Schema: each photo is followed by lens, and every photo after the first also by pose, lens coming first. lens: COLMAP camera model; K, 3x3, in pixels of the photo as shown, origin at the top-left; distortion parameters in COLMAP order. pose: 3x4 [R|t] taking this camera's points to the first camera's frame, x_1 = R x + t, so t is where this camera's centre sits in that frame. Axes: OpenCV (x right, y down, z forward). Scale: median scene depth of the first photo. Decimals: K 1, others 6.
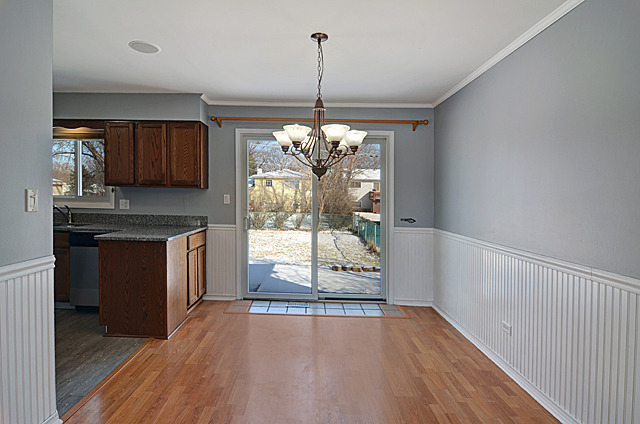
lens RADIAL K [[352.8, 0, 301.8], [0, 352.8, 204.1], [0, 0, 1]] dist [-0.006362, -0.001682]
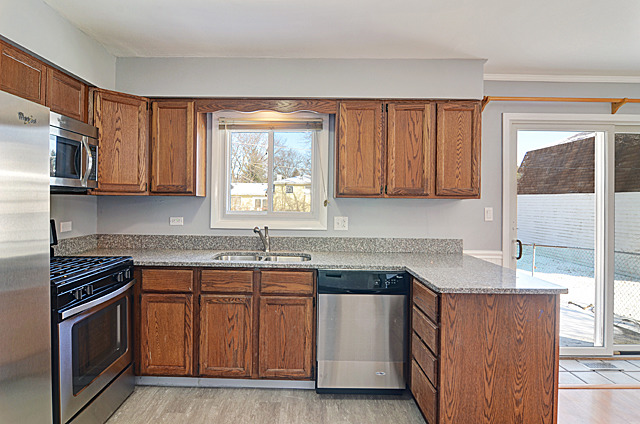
lens RADIAL K [[352.8, 0, 301.8], [0, 352.8, 204.1], [0, 0, 1]] dist [-0.006362, -0.001682]
pose [[0.999943, -0.009634, 0.004615, -0.586190], [0.009713, 0.999803, -0.017326, -0.025958], [-0.004448, 0.017370, 0.999839, 0.305791]]
